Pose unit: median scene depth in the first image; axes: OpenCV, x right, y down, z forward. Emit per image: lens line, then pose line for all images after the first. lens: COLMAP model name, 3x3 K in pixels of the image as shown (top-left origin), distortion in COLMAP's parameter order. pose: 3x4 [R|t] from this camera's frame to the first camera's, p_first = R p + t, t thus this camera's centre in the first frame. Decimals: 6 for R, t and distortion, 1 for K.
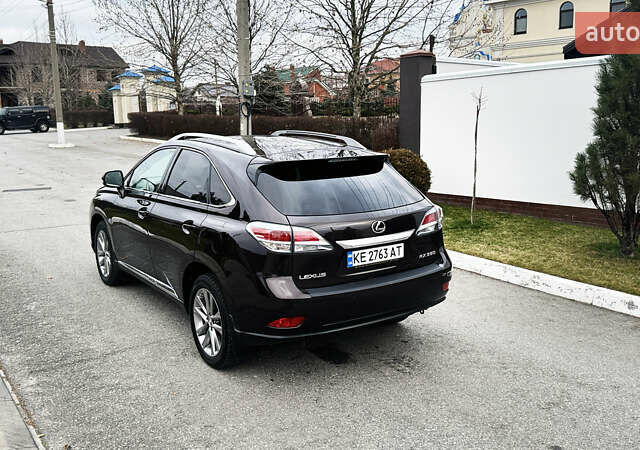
lens RADIAL K [[618.5, 0, 328.0], [0, 618.5, 219.2], [0, 0, 1]] dist [0.149206, -0.283824]
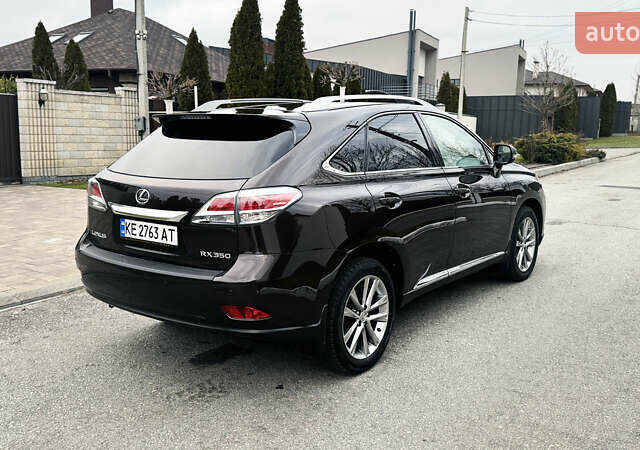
lens RADIAL K [[618.7, 0, 320.0], [0, 618.7, 225.0], [0, 0, 1]] dist [0.139641, -0.249845]
pose [[0.305442, 0.161846, -0.938356, 0.882083], [-0.166087, 0.979399, 0.114863, -0.078966], [0.937614, 0.120765, 0.326030, 0.918161]]
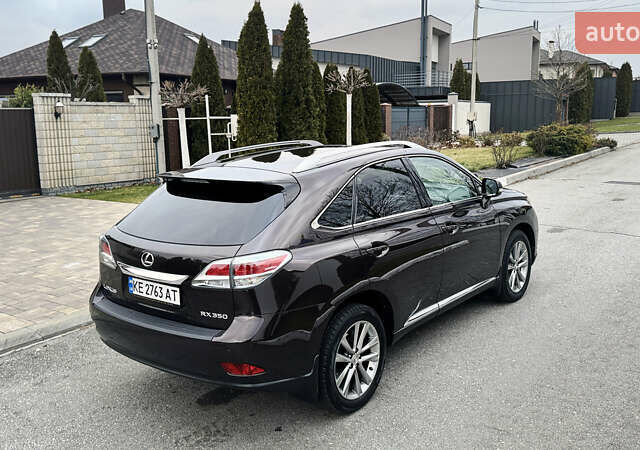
lens RADIAL K [[618.5, 0, 328.0], [0, 618.5, 219.2], [0, 0, 1]] dist [0.149206, -0.283824]
pose [[0.292945, 0.167689, -0.941309, 0.943399], [-0.135207, 0.981872, 0.132837, -0.188039], [0.946521, 0.088357, 0.310308, 0.923913]]
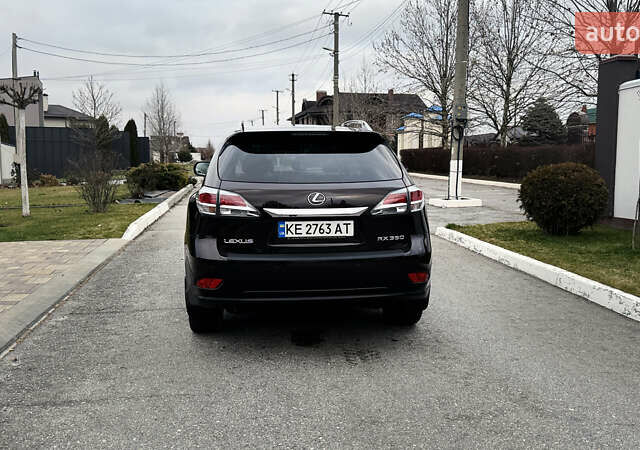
lens RADIAL K [[618.5, 0, 328.0], [0, 618.5, 219.2], [0, 0, 1]] dist [0.149206, -0.283824]
pose [[0.885230, 0.053888, -0.462022, 0.518677], [-0.086022, 0.995100, -0.048753, 0.085055], [0.457131, 0.082902, 0.885527, 0.158674]]
